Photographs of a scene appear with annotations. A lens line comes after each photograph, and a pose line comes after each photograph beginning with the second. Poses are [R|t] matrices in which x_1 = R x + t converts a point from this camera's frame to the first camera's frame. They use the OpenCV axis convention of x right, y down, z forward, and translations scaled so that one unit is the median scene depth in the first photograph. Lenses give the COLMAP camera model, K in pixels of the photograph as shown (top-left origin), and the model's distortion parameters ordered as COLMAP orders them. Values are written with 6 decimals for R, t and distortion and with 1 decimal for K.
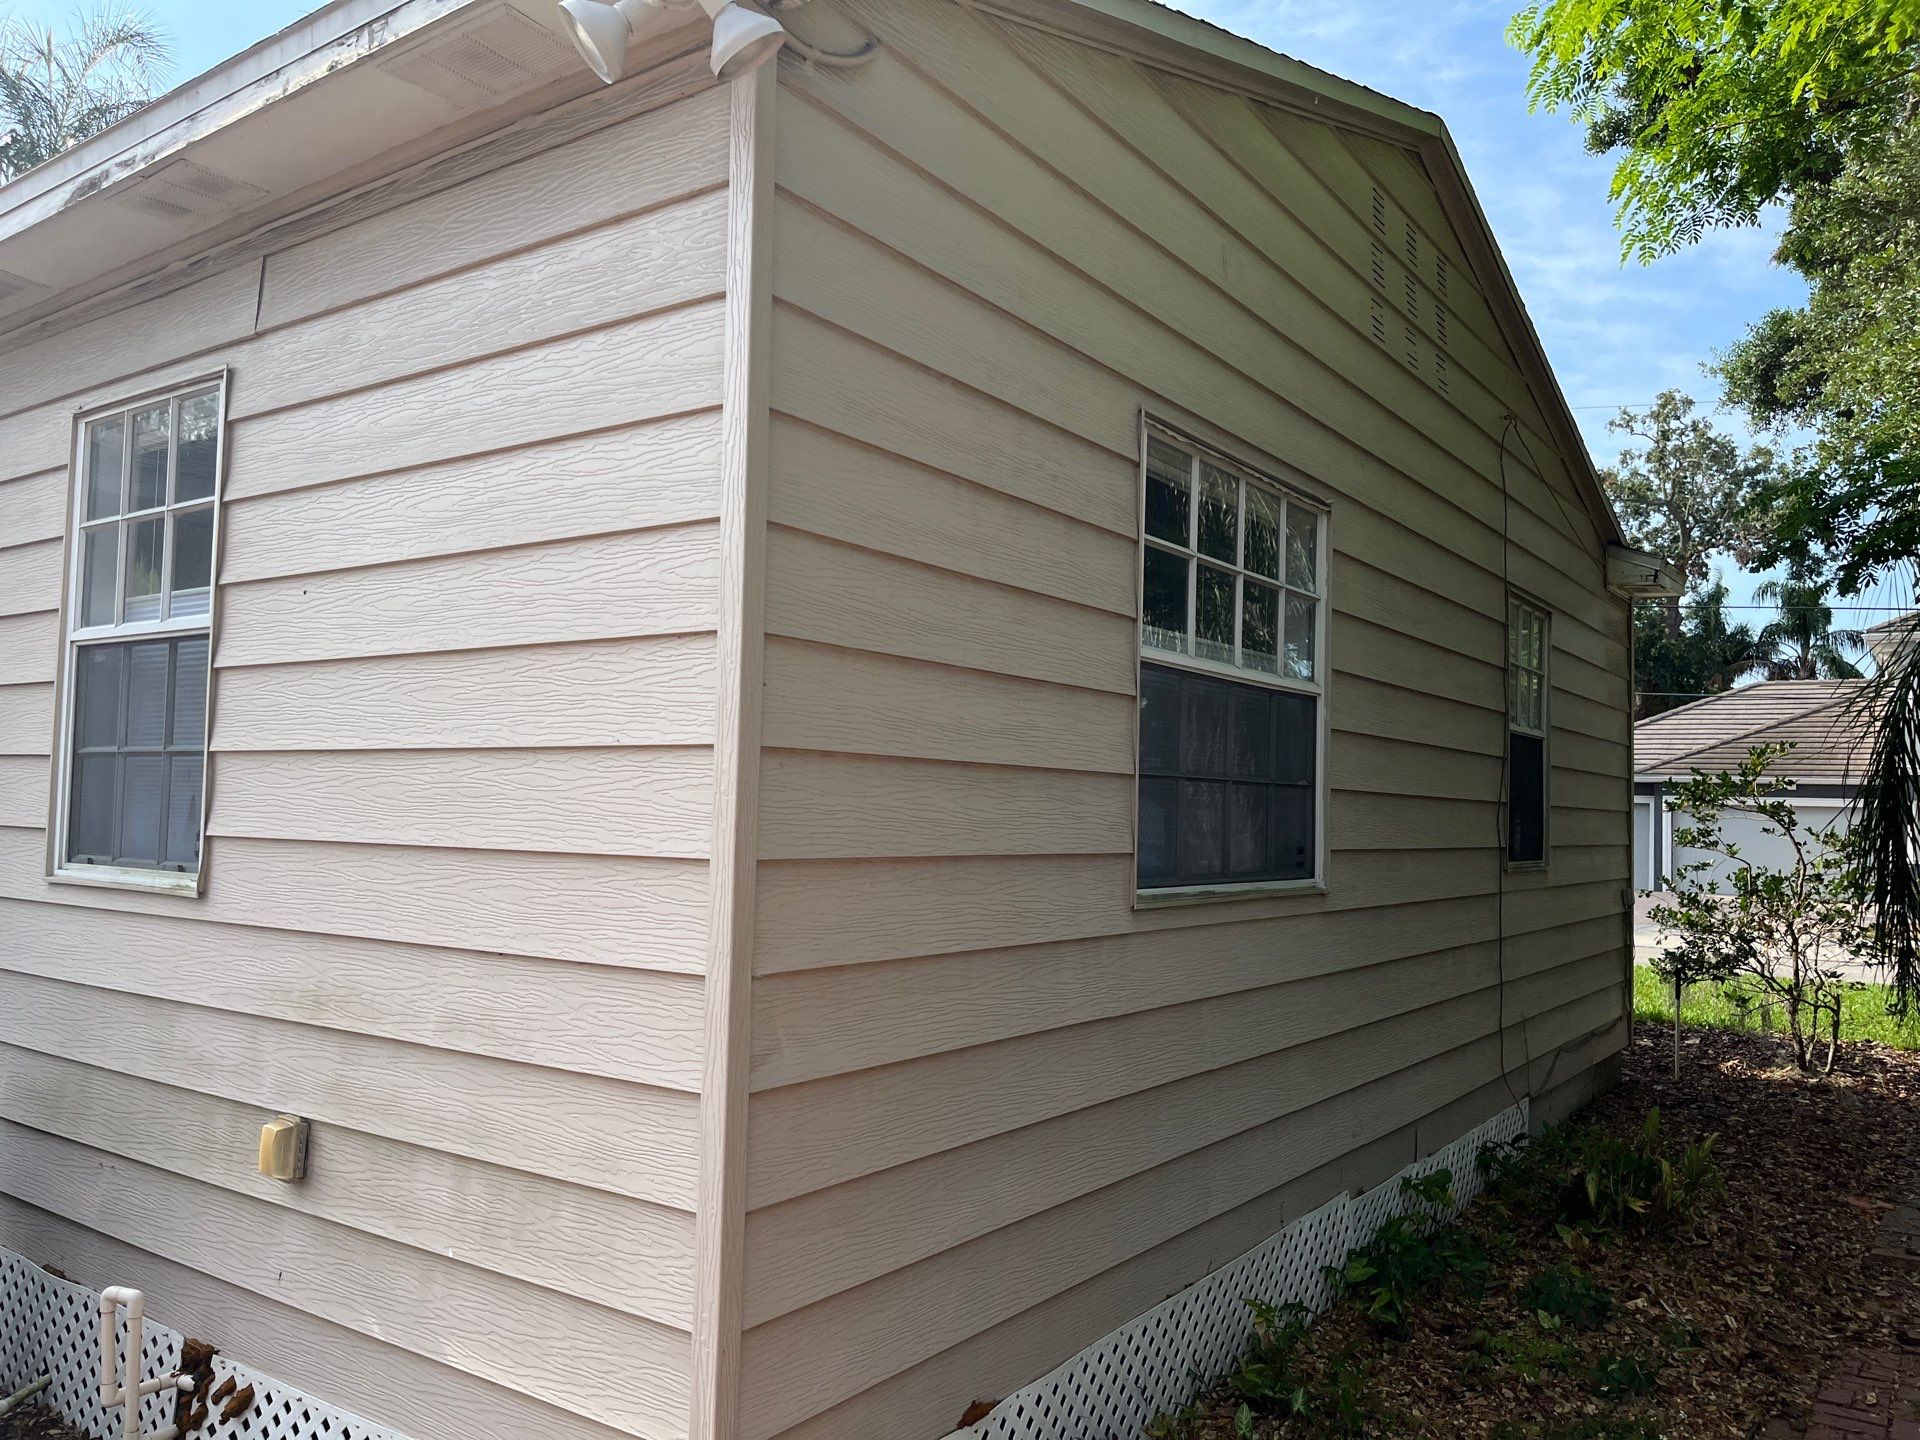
lens RADIAL K [[1457.1, 0, 946.9], [0, 1457.1, 720.7], [0, 0, 1]] dist [0.055310, -0.089293]
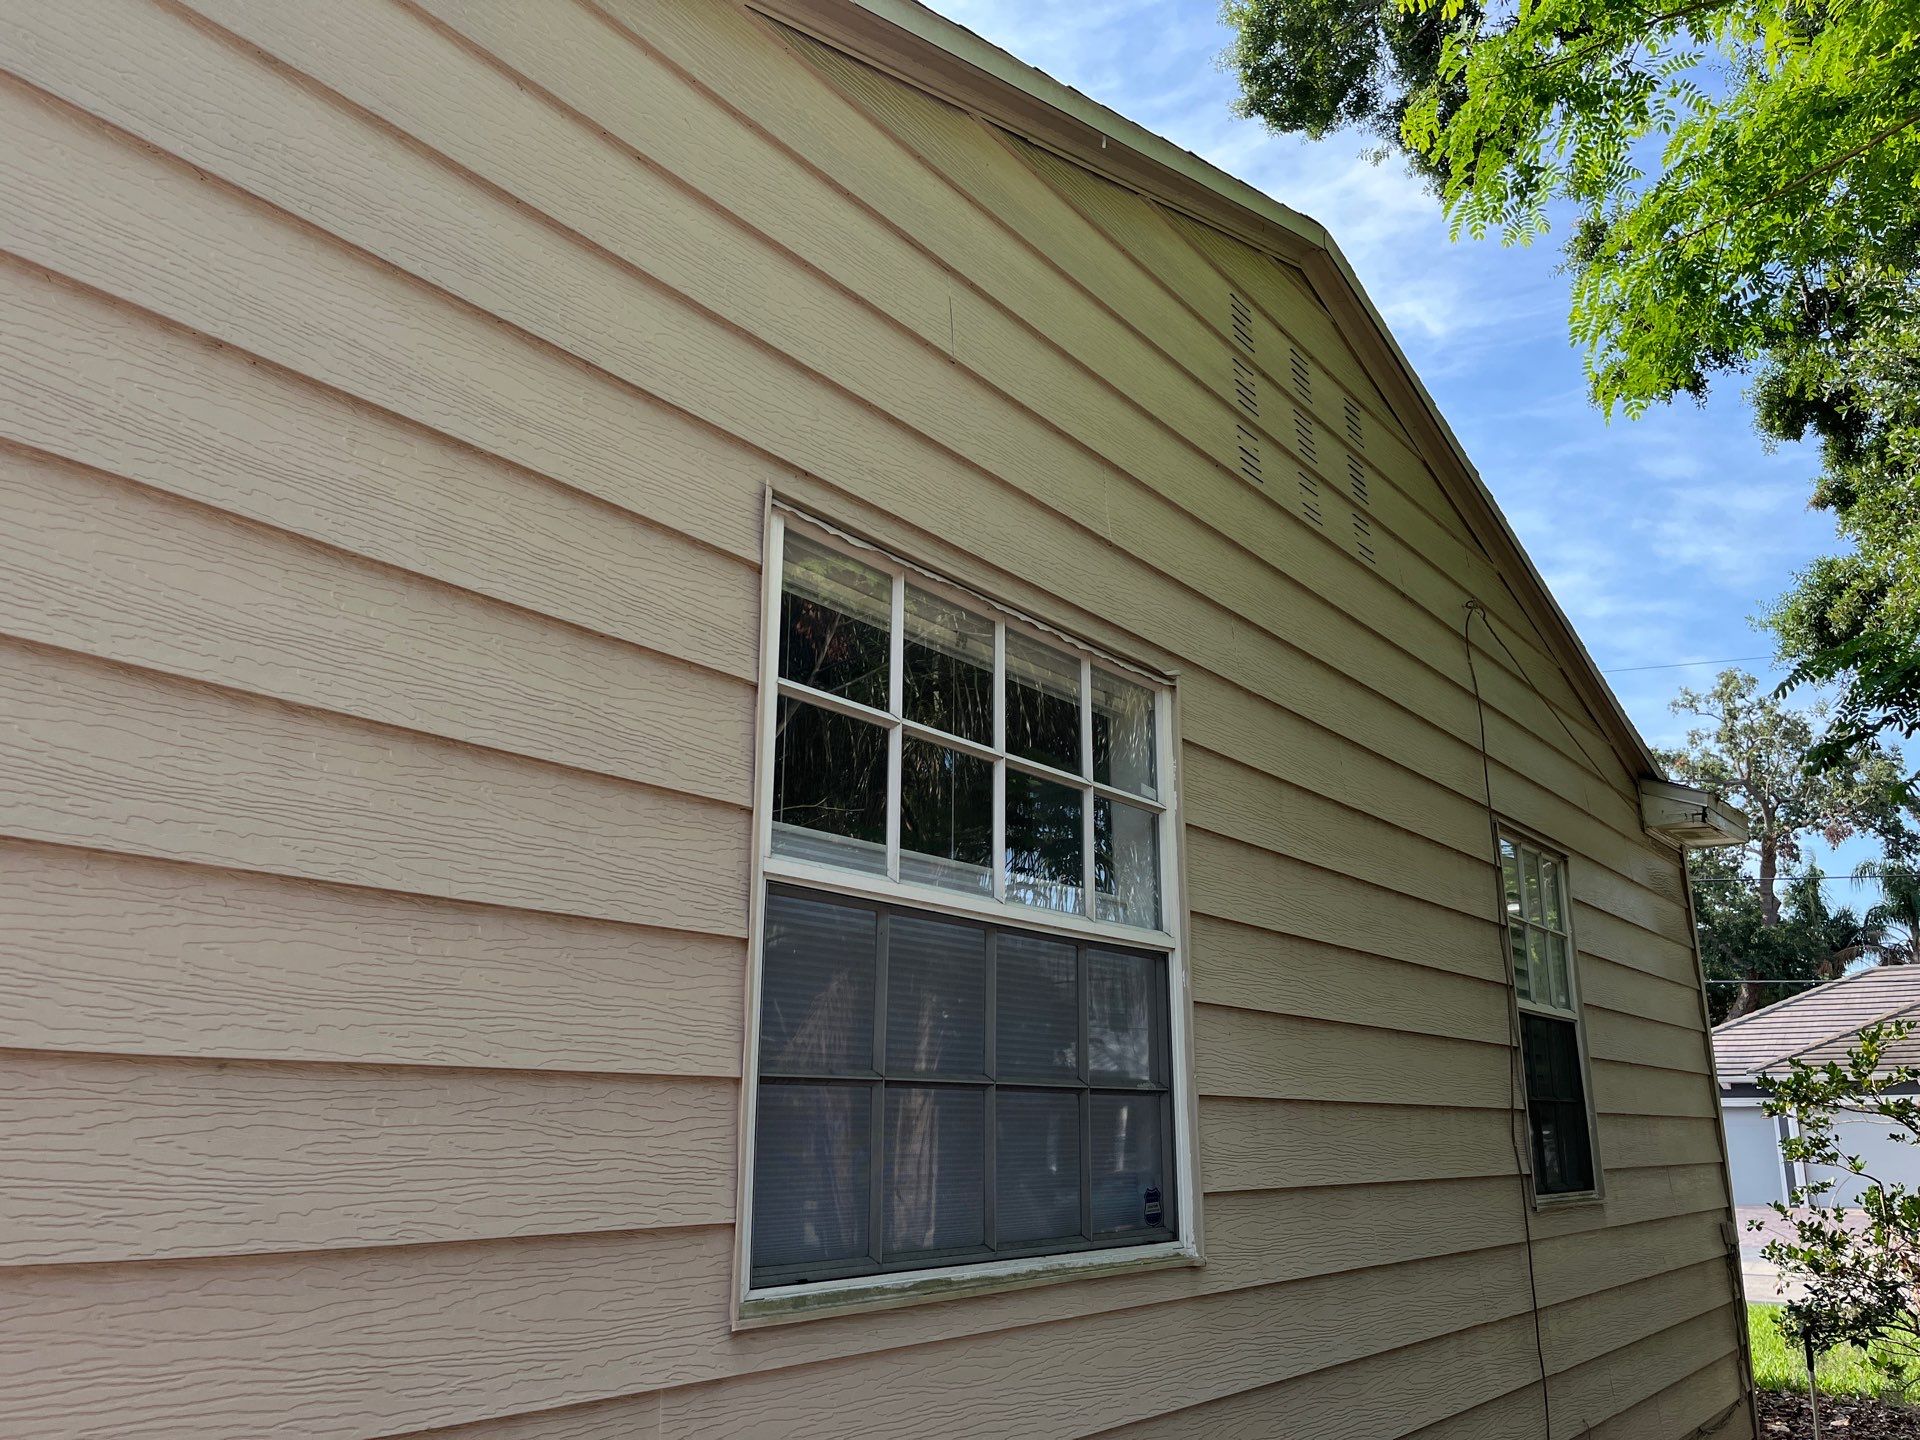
lens RADIAL K [[1457.1, 0, 959.3], [0, 1457.1, 701.4], [0, 0, 1]] dist [0.055310, -0.089293]
pose [[0.998649, -0.034597, -0.038764, 0.151113], [0.025138, 0.974660, -0.222276, 0.014224], [0.045472, 0.221002, 0.974213, 0.255216]]
